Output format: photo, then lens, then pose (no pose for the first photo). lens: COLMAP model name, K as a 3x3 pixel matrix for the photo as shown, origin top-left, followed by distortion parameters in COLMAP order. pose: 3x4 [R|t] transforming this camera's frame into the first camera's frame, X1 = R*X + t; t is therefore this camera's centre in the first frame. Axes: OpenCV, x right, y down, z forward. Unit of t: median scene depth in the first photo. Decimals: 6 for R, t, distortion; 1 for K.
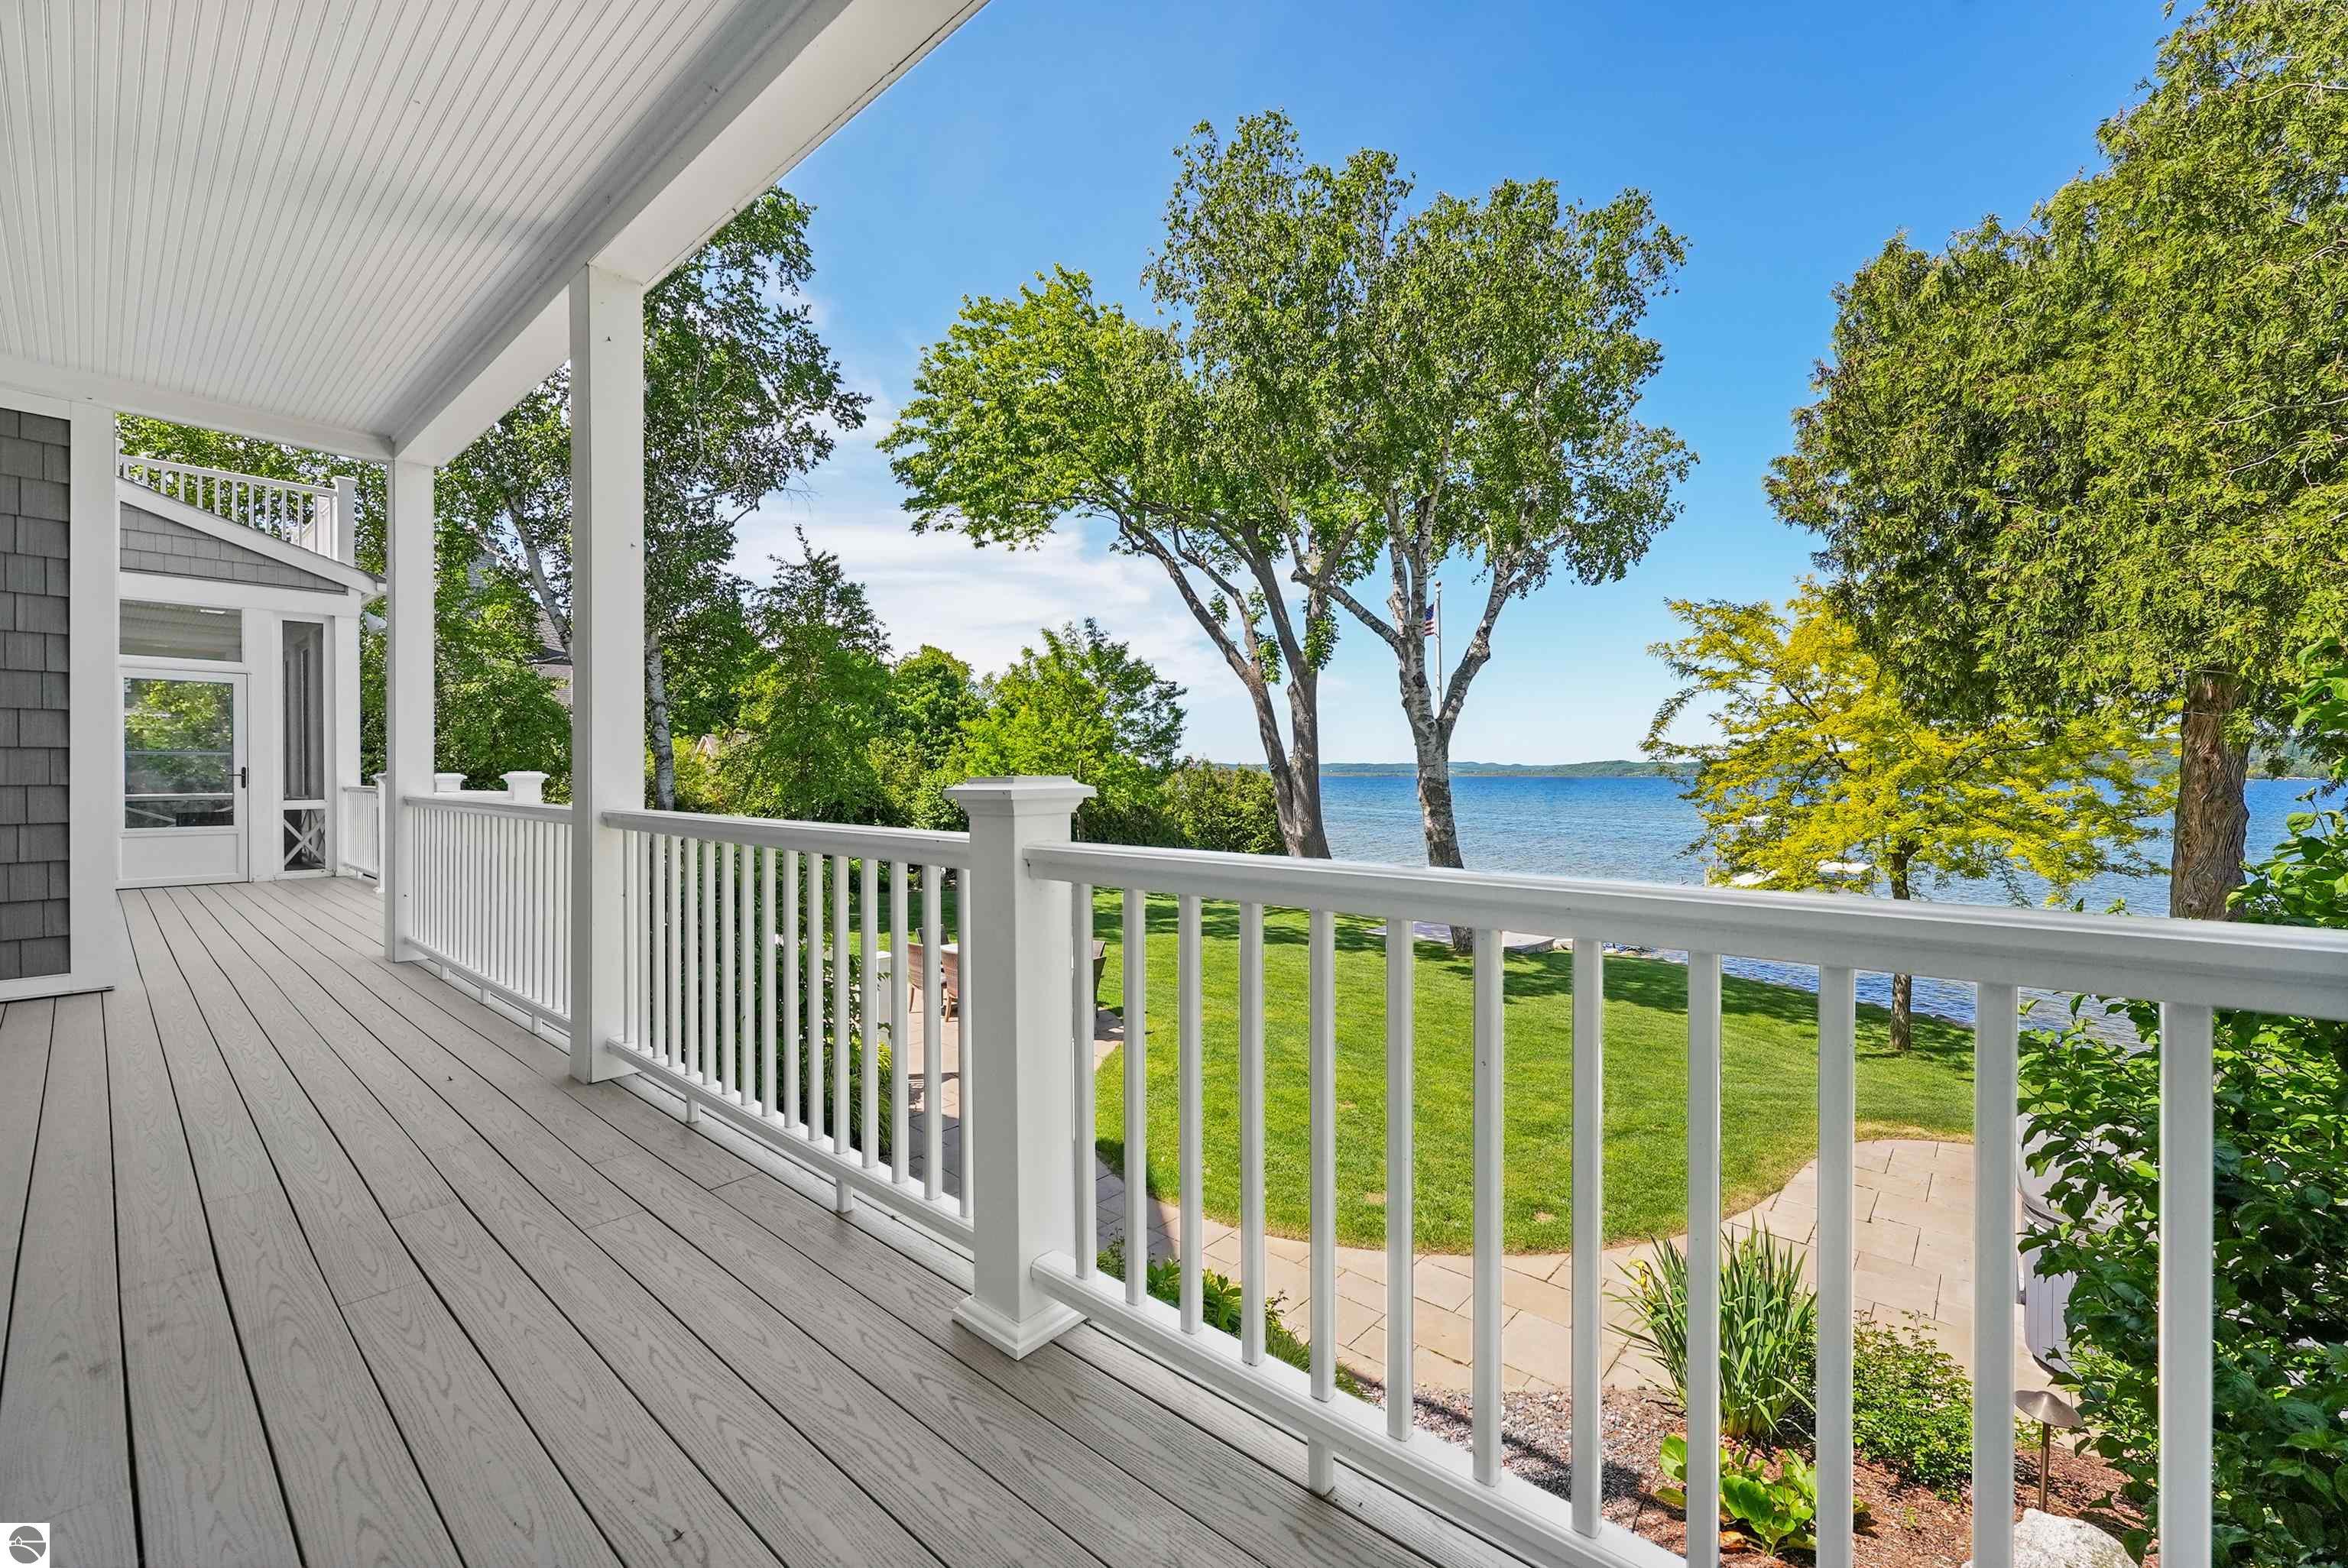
lens RADIAL K [[966.0, 0, 1178.6], [0, 966.0, 781.1], [0, 0, 1]] dist [0.001253, -0.000117]
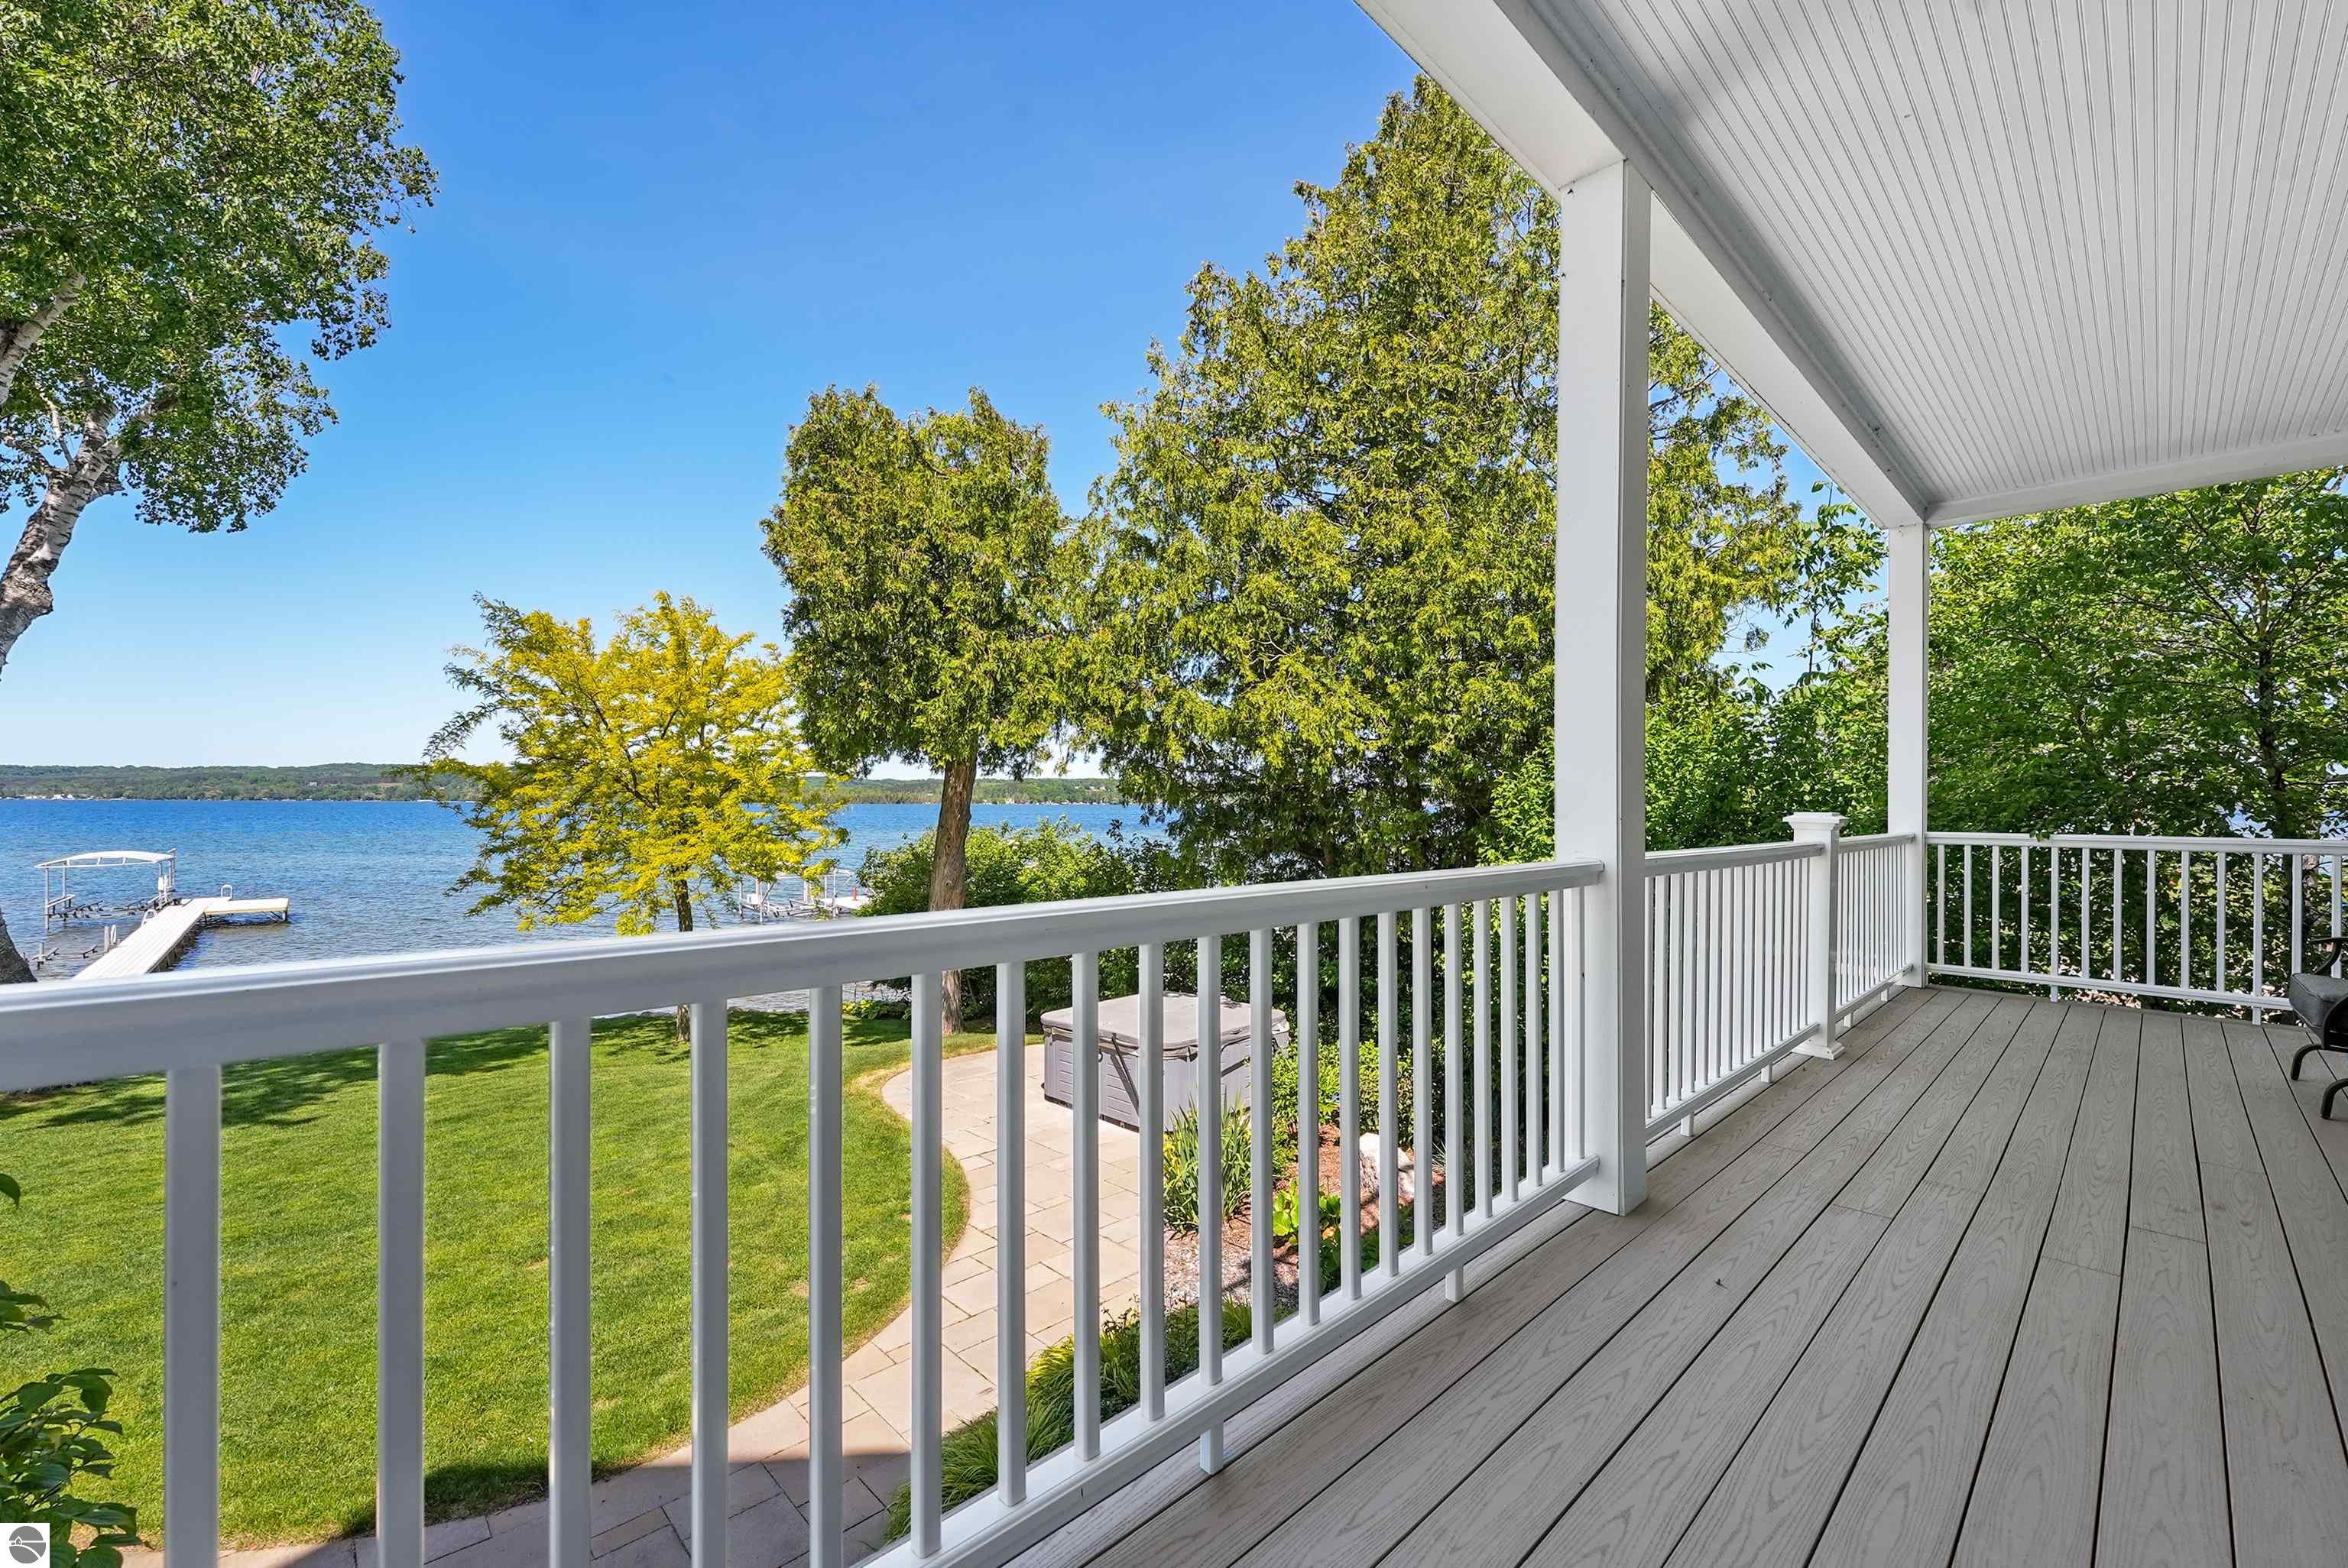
lens RADIAL K [[966.0, 0, 1176.9], [0, 966.0, 798.6], [0, 0, 1]] dist [0.001253, -0.000117]
pose [[0.076331, -0.001076, 0.997082, -1.649846], [0.001670, 0.999998, 0.000952, -0.028682], [-0.997081, 0.001593, 0.076333, 1.506214]]
